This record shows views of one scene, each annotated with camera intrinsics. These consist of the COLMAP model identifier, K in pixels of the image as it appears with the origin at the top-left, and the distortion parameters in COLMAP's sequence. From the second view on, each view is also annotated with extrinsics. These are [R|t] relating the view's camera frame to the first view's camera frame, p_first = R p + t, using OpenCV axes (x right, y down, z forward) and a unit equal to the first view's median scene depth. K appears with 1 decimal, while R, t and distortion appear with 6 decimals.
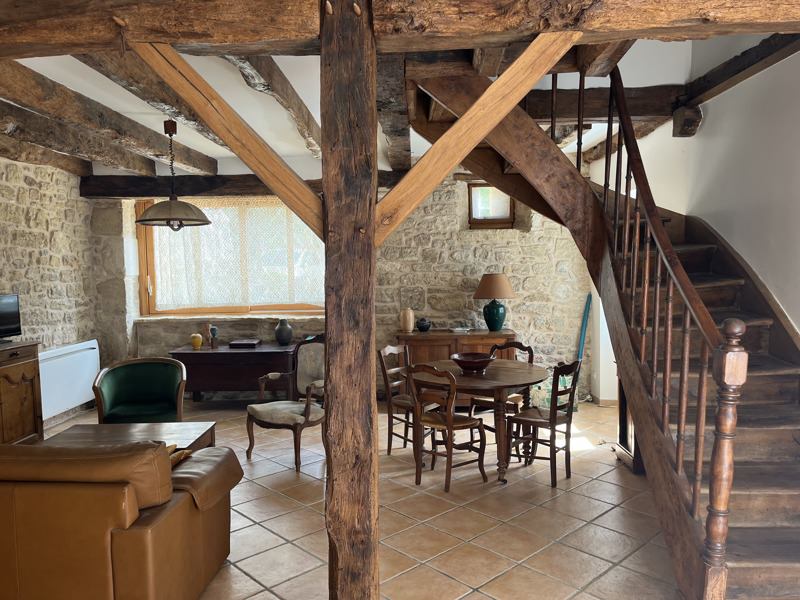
lens RADIAL K [[592.8, 0, 400.0], [0, 592.8, 300.0], [0, 0, 1]] dist [0.067863, -0.106250]
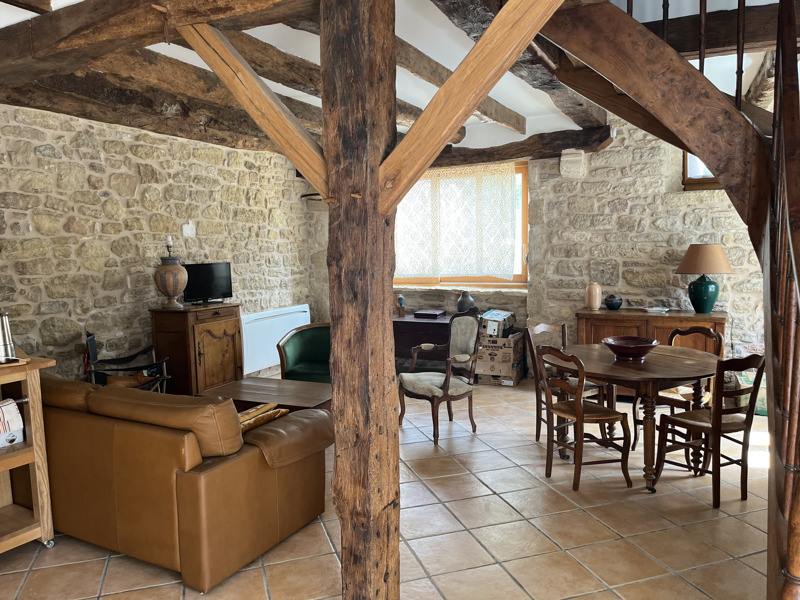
lens RADIAL K [[592.8, 0, 400.0], [0, 592.8, 300.0], [0, 0, 1]] dist [0.067863, -0.106250]
pose [[0.905669, 0.036596, -0.422402, 0.162550], [-0.017064, 0.998607, 0.049930, -0.000797], [0.423641, -0.038013, 0.905032, 0.075205]]
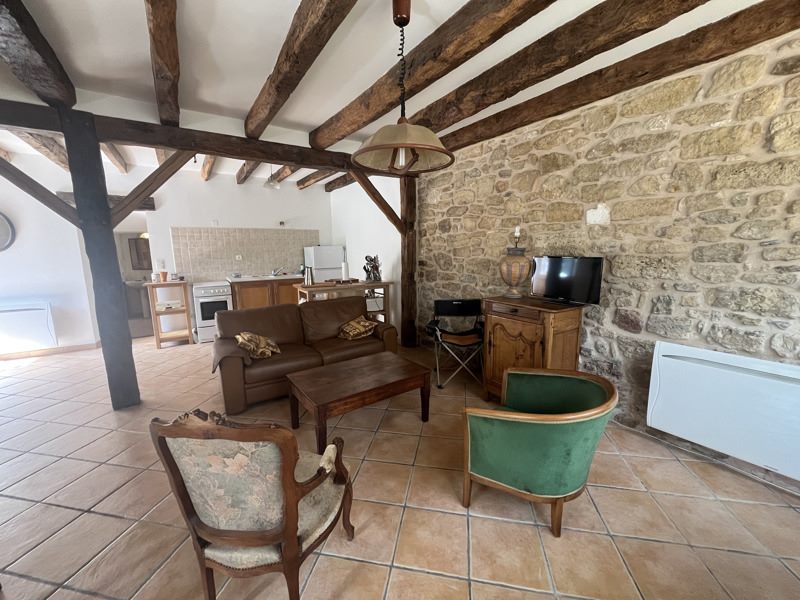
lens RADIAL K [[326.1, 0, 400.0], [0, 326.1, 300.0], [0, 0, 1]] dist [-0.000927, -0.000205]
pose [[-0.816729, 0.105025, -0.567383, -0.130289], [-0.017932, 0.978202, 0.206882, -0.041515], [0.576743, 0.179140, -0.797042, 1.207826]]
